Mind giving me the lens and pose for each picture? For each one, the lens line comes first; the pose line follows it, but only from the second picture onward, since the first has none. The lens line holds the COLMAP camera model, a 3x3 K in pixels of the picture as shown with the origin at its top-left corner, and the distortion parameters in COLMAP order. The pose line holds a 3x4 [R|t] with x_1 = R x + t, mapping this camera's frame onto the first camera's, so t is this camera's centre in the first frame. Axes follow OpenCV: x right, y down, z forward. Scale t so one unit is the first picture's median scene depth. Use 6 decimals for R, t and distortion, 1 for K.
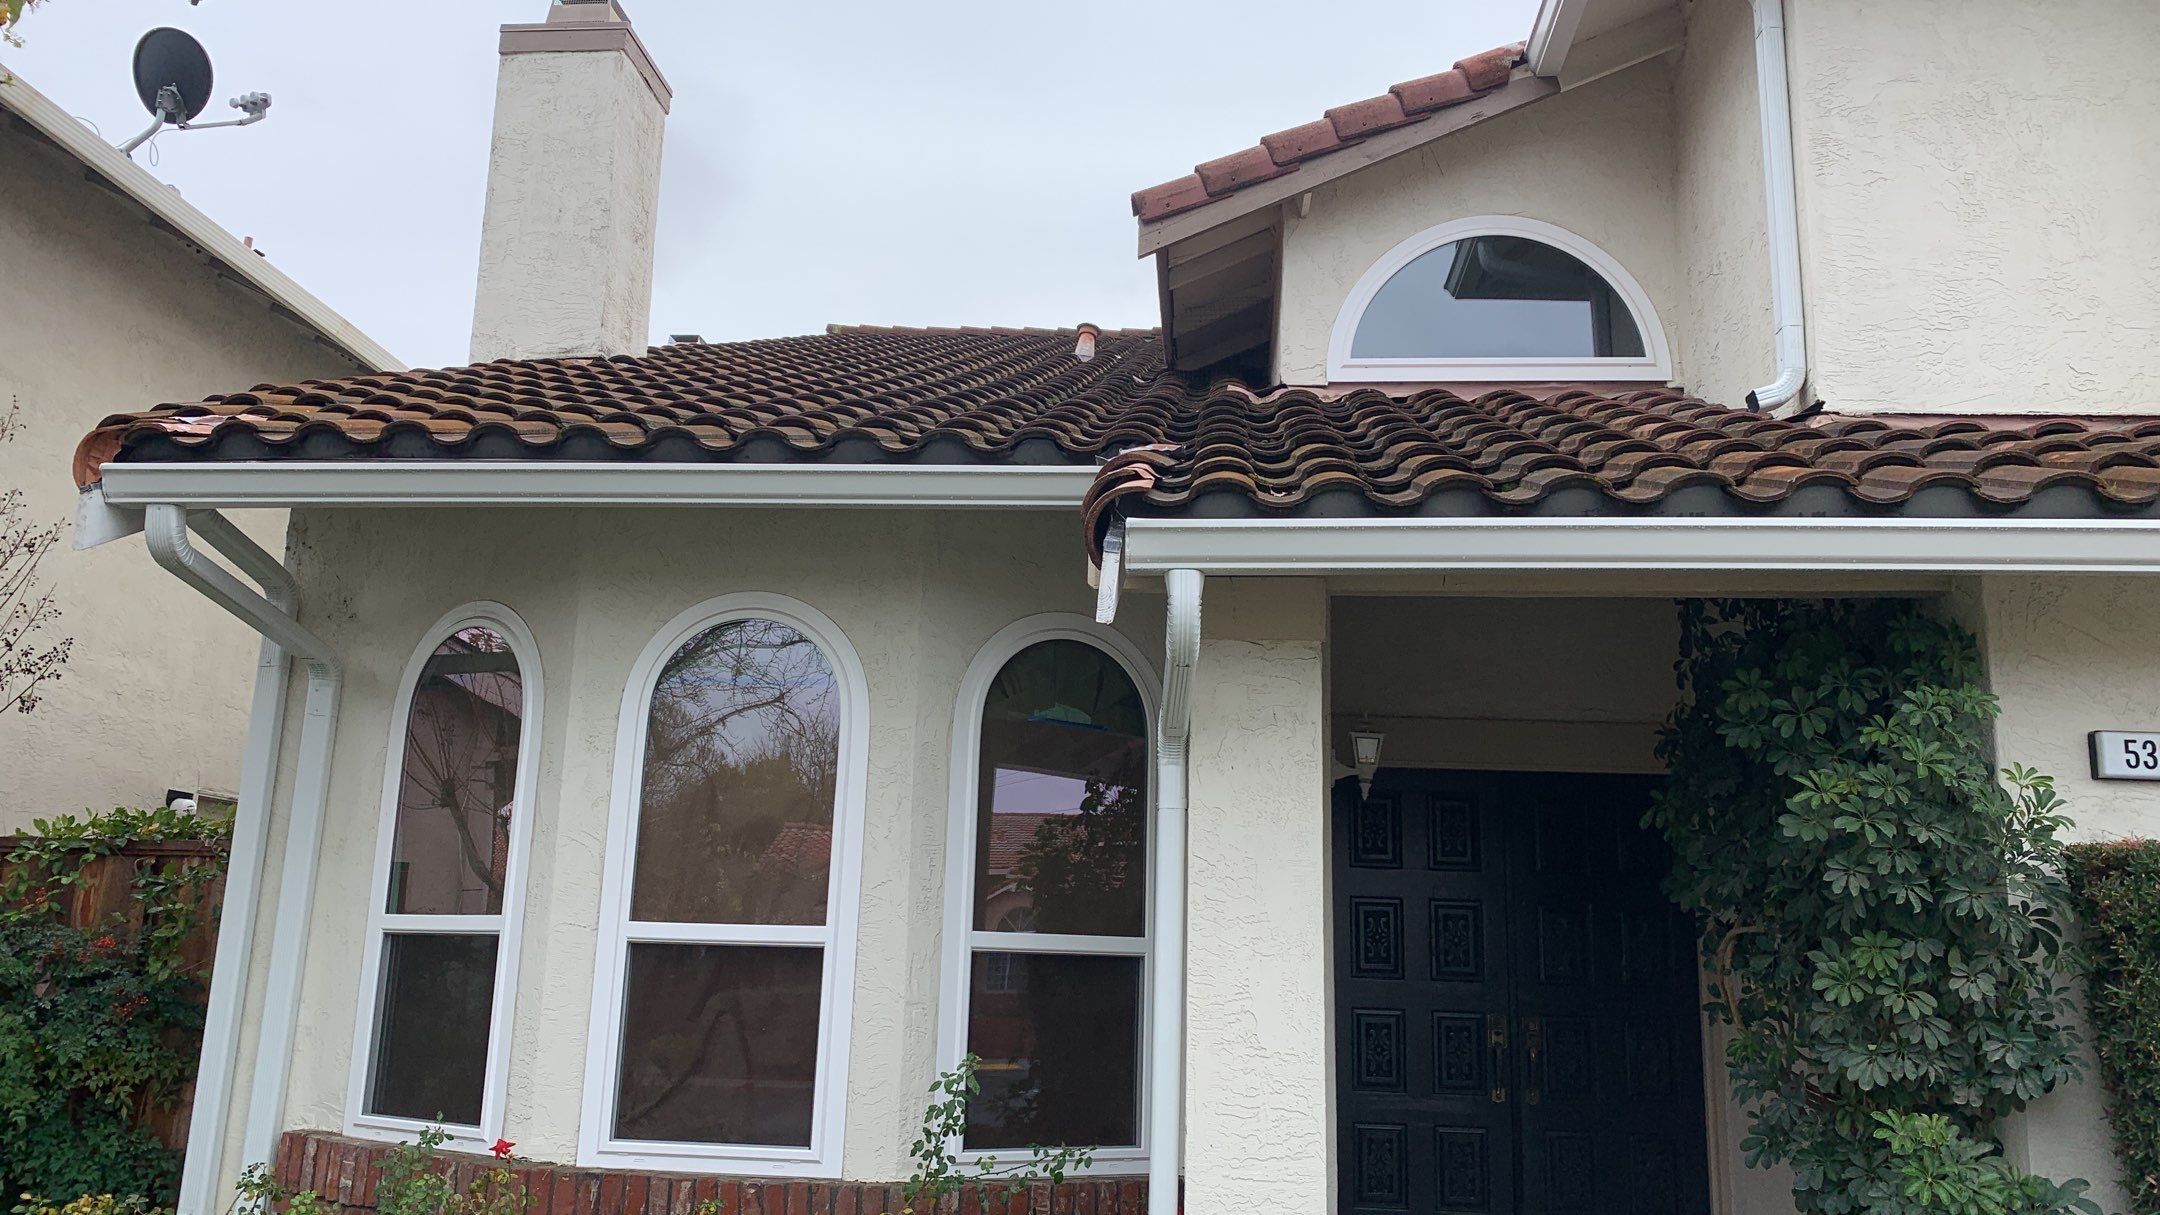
lens RADIAL K [[1670.3, 0, 1080.0], [0, 1670.3, 607.5], [0, 0, 1]] dist [-0.011426, 0.000348]
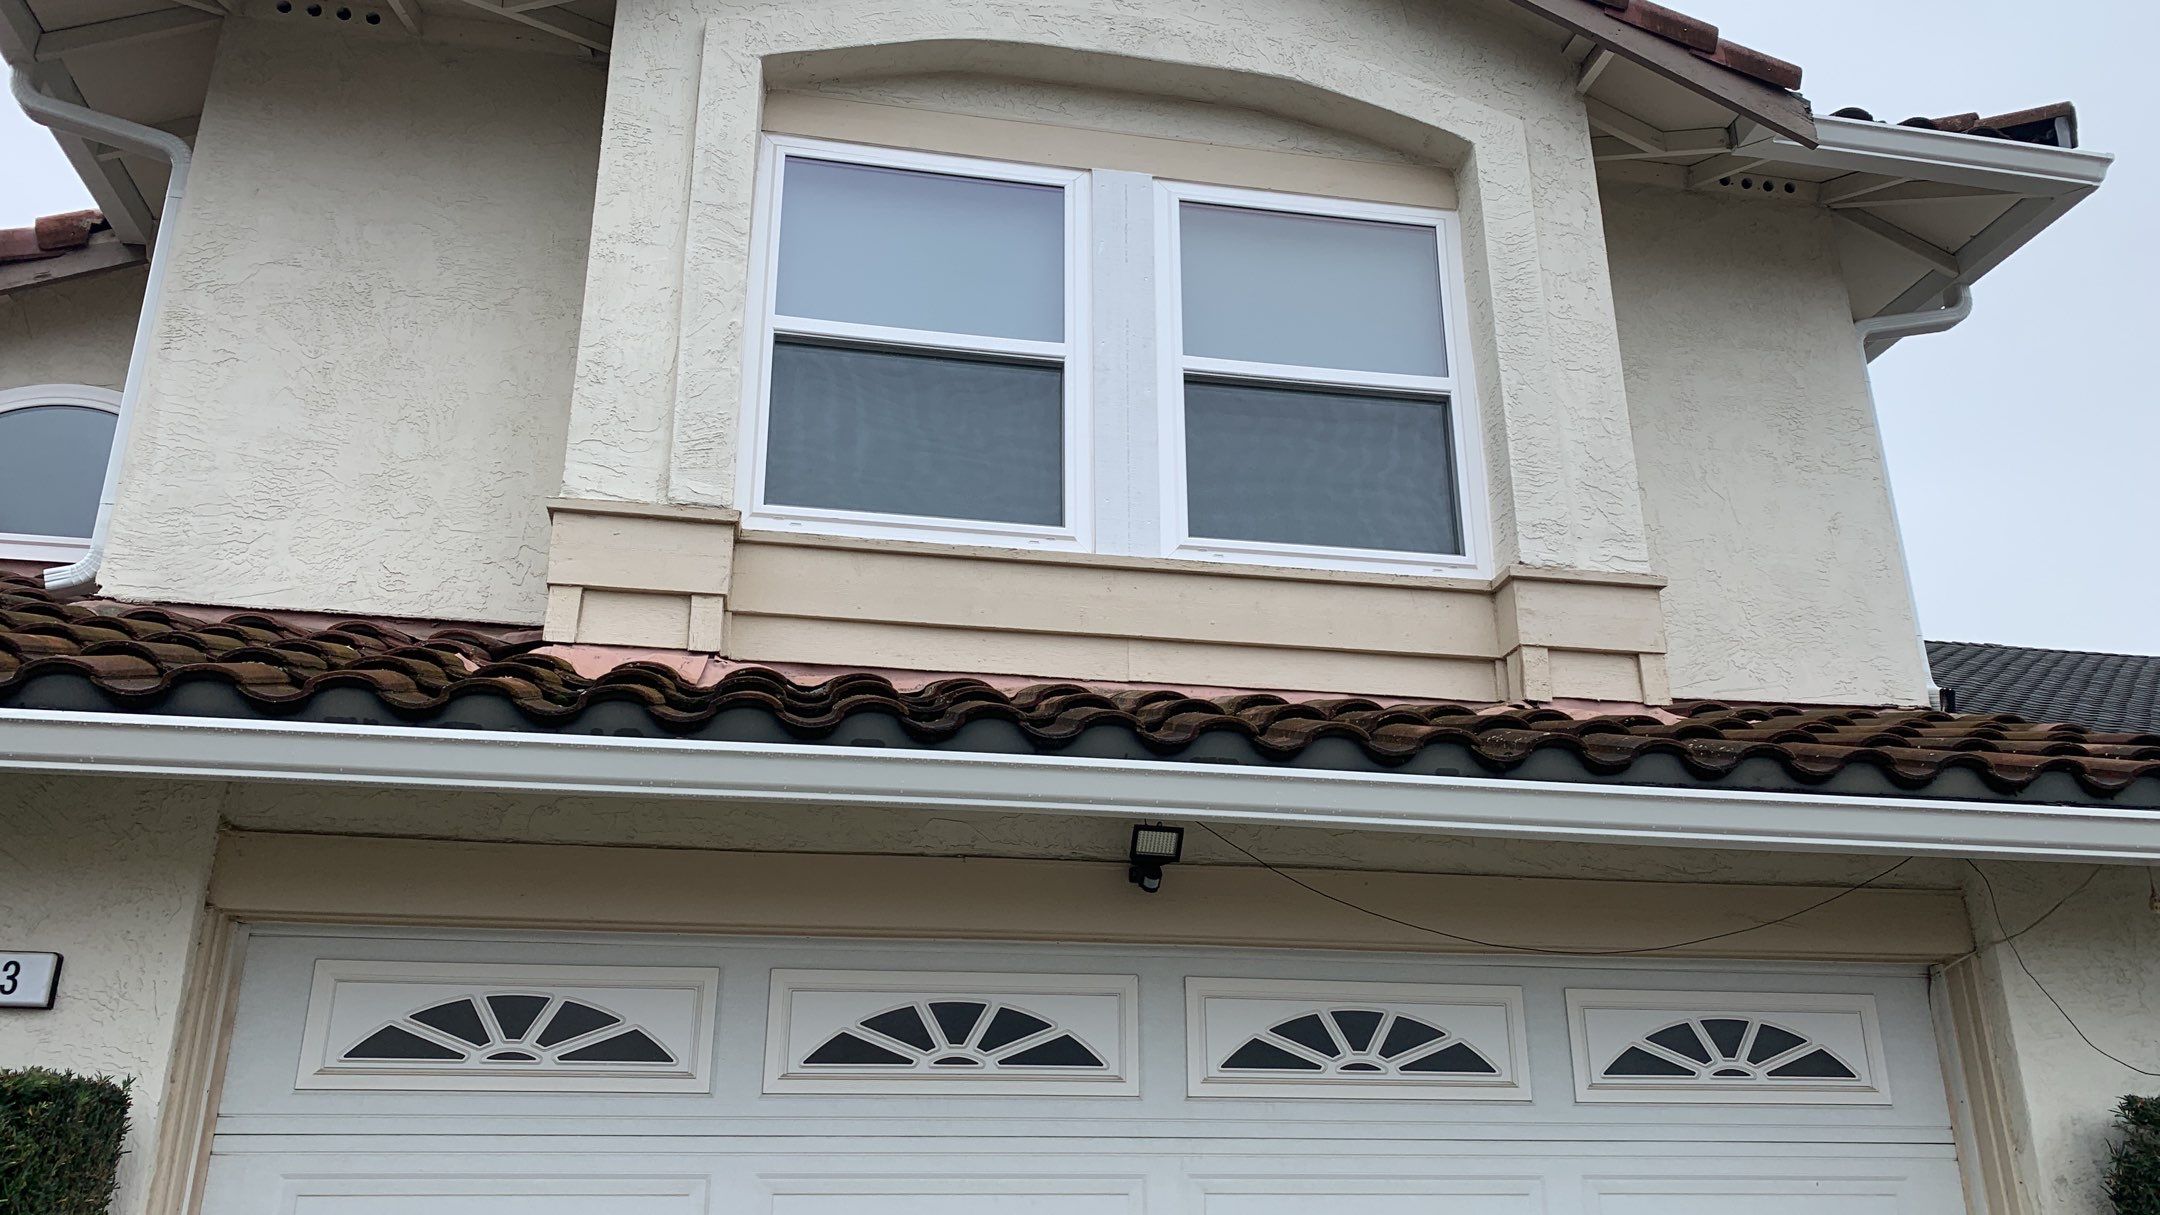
lens RADIAL K [[1648.8, 0, 1080.0], [0, 1648.8, 607.5], [0, 0, 1]] dist [0.013413, -0.012532]
pose [[0.963492, 0.062923, 0.260239, 0.709422], [-0.026324, 0.989545, -0.141799, 0.002998], [-0.266441, 0.129771, 0.955075, -0.008820]]
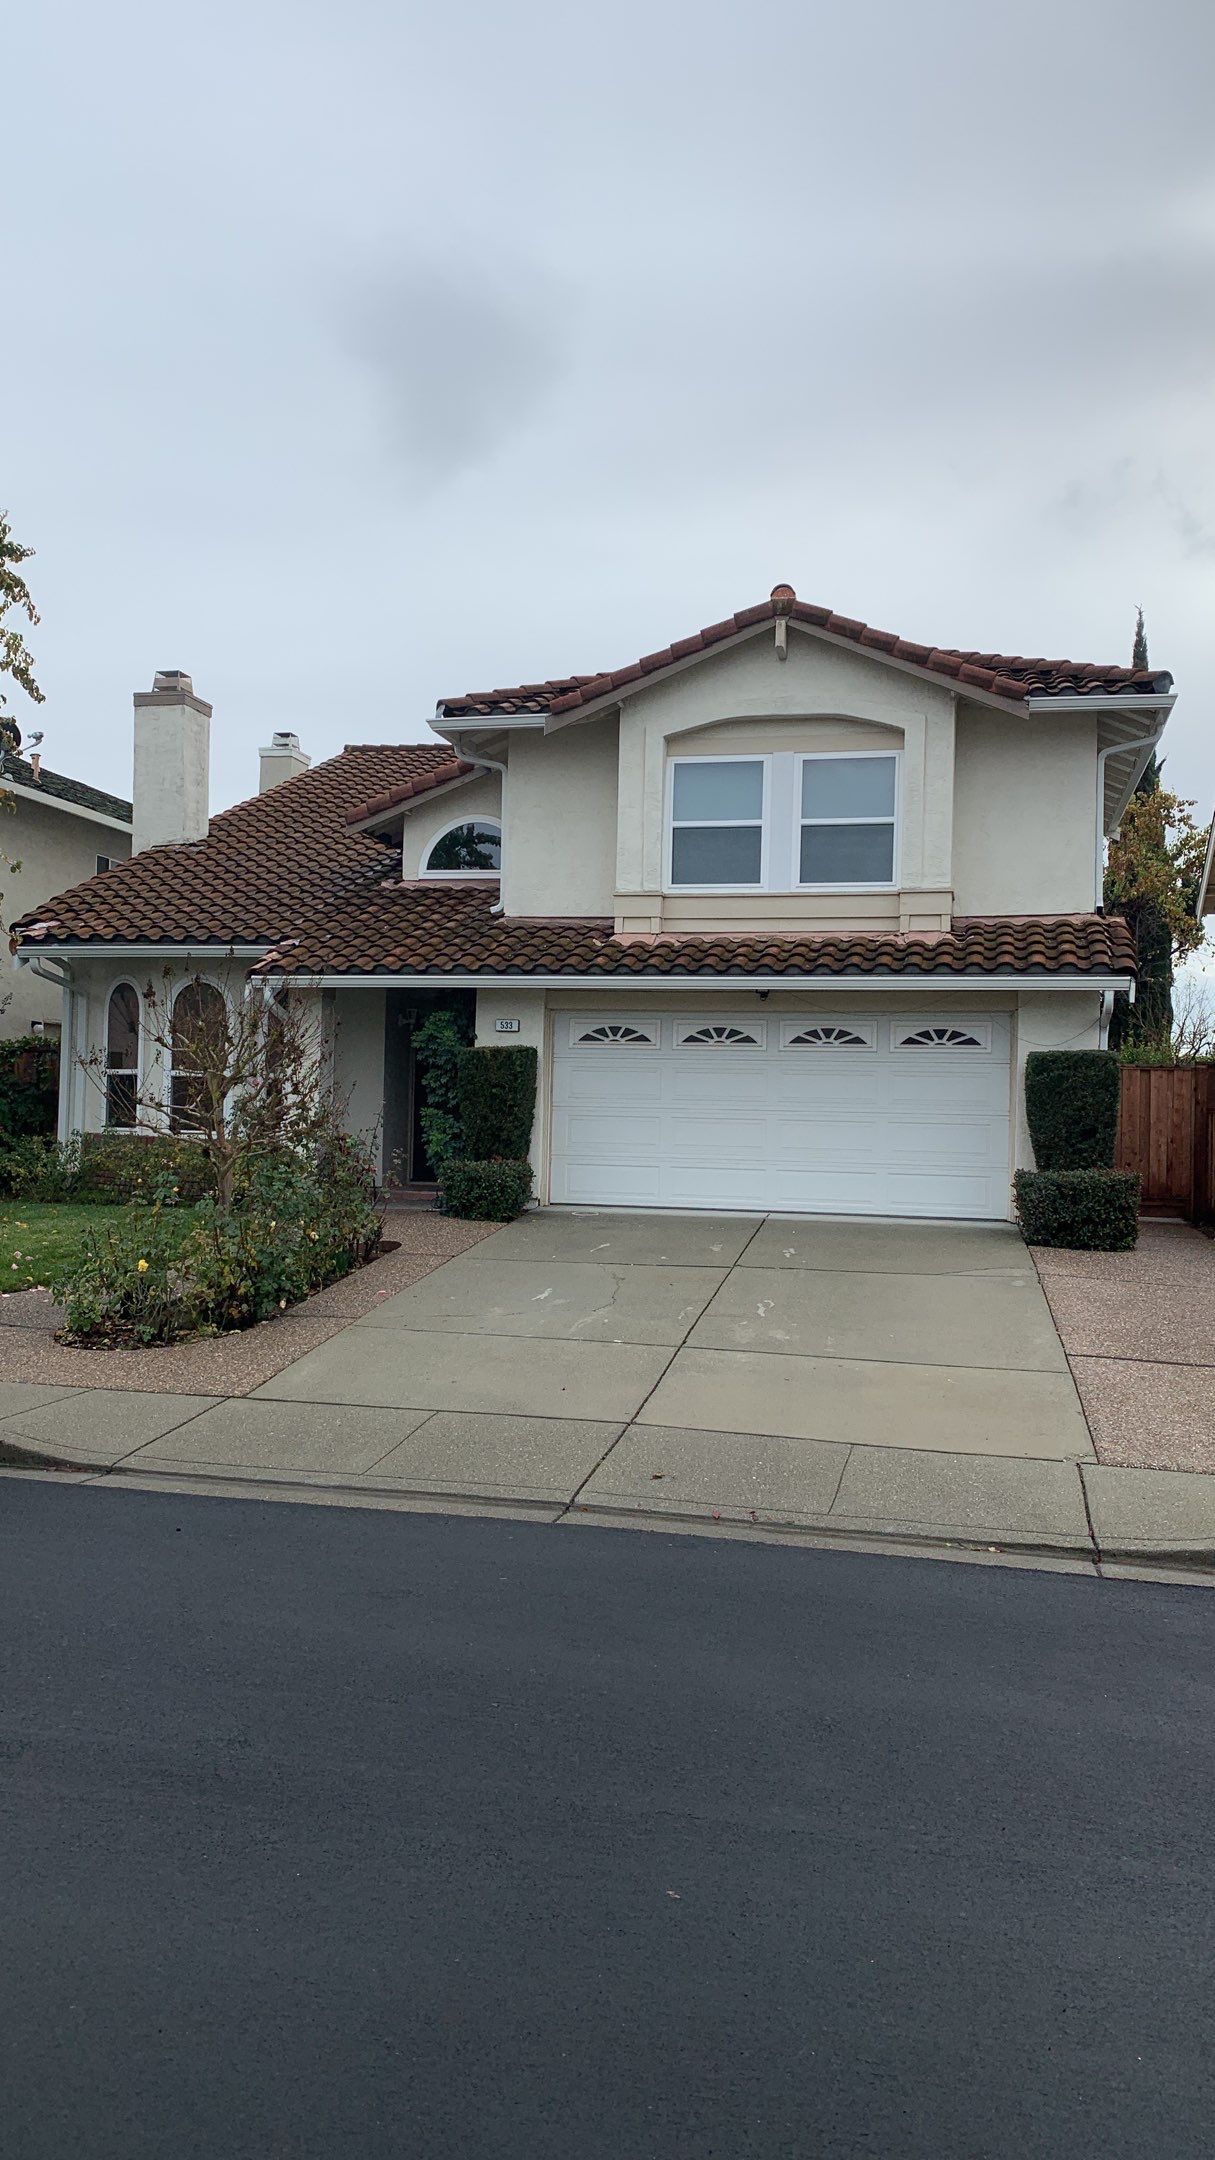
lens RADIAL K [[1648.8, 0, 607.5], [0, 1648.8, 1080.0], [0, 0, 1]] dist [0.013413, -0.012532]
pose [[0.989820, -0.010509, -0.141937, 1.079432], [0.036829, 0.982216, 0.184109, -0.378757], [0.137478, -0.187462, 0.972604, -2.149605]]
